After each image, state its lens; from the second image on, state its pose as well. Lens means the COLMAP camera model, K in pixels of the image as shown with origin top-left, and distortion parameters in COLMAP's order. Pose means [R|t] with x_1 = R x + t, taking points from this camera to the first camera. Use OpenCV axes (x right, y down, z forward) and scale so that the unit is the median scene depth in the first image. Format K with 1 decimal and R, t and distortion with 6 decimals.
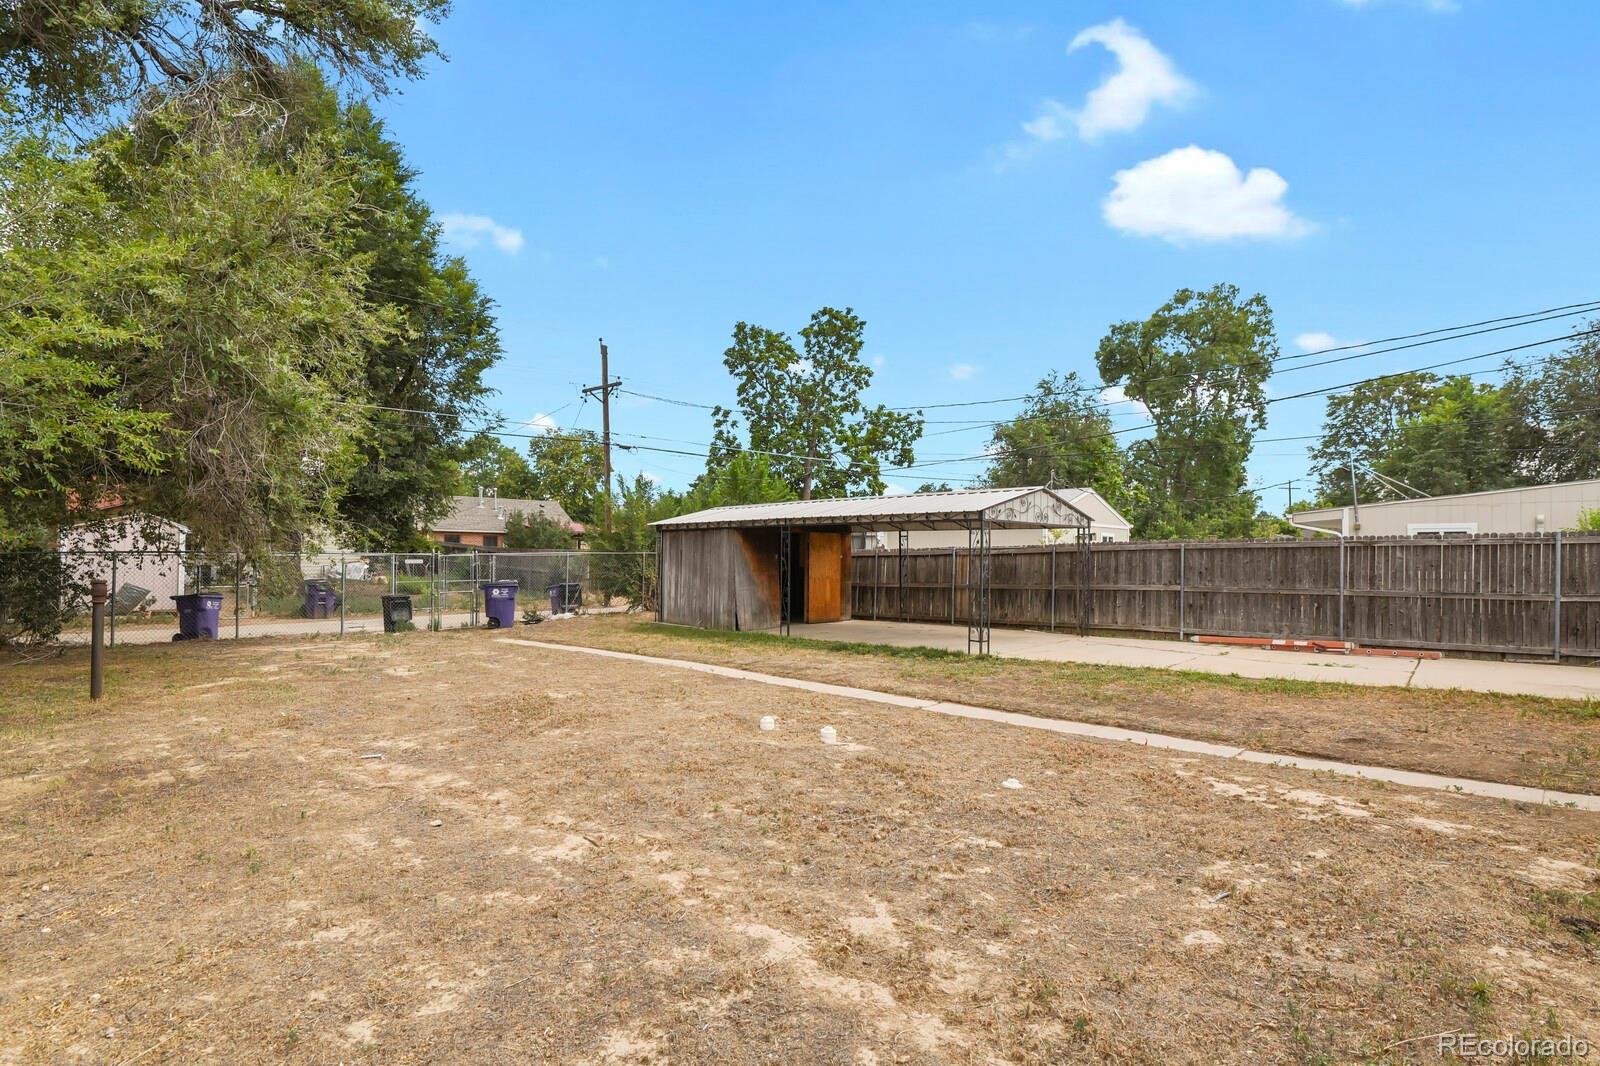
lens RADIAL K [[777.1, 0, 800.8], [0, 777.1, 539.3], [0, 0, 1]] dist [-0.002375, -0.011702]
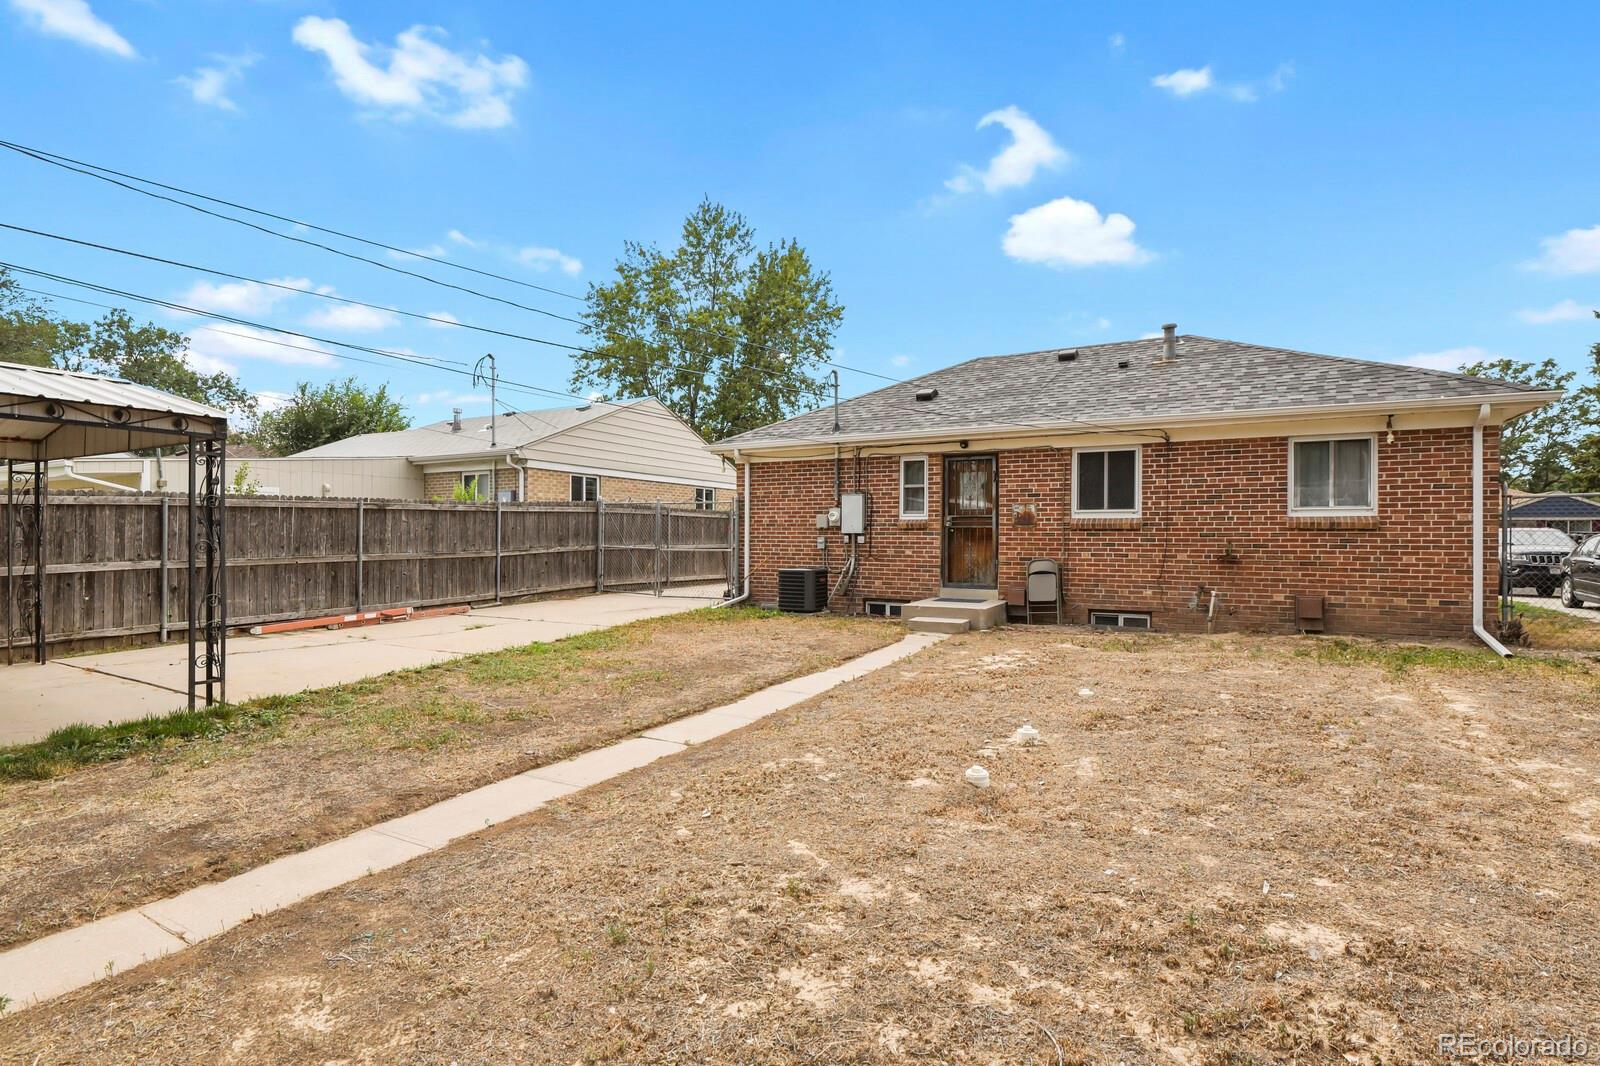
lens RADIAL K [[777.1, 0, 800.8], [0, 777.1, 539.3], [0, 0, 1]] dist [-0.002375, -0.011702]
pose [[-0.298557, -0.013651, 0.954294, -0.344273], [-0.025555, 0.999654, 0.006305, 0.026290], [-0.954049, -0.022505, -0.298803, 0.763228]]
